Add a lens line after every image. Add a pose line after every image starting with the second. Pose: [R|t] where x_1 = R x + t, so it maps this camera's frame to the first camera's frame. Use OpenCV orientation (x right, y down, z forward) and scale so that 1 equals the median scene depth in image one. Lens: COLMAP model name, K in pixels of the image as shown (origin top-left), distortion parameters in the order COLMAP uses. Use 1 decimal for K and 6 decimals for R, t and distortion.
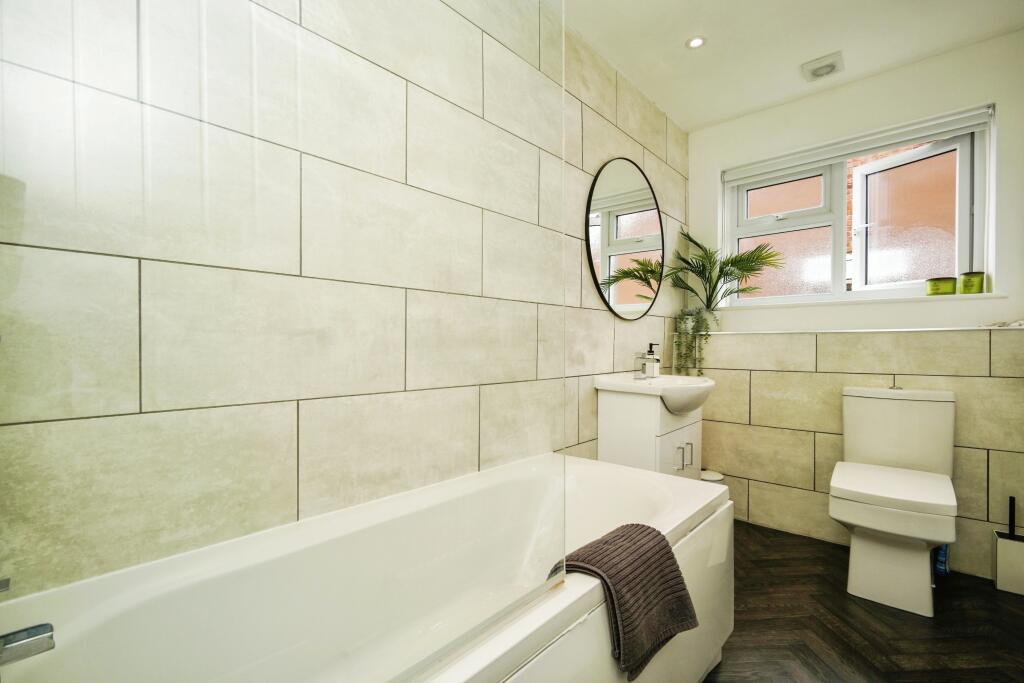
lens RADIAL K [[451.6, 0, 512.0], [0, 451.6, 341.5], [0, 0, 1]] dist [-0.001070, -0.000269]
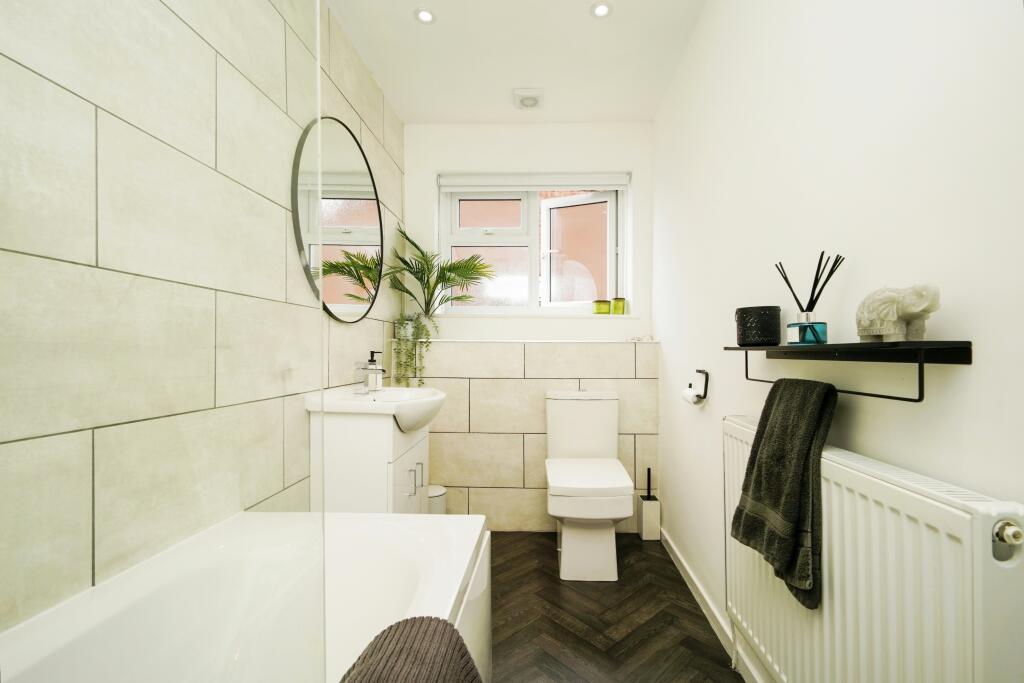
lens RADIAL K [[449.9, 0, 532.4], [0, 449.9, 359.3], [0, 0, 1]] dist [0.000390, -0.000108]
pose [[0.764130, -0.006651, 0.645028, -0.010441], [-0.011419, 0.999651, 0.023835, -0.004195], [-0.644961, -0.025579, 0.763787, 0.158894]]
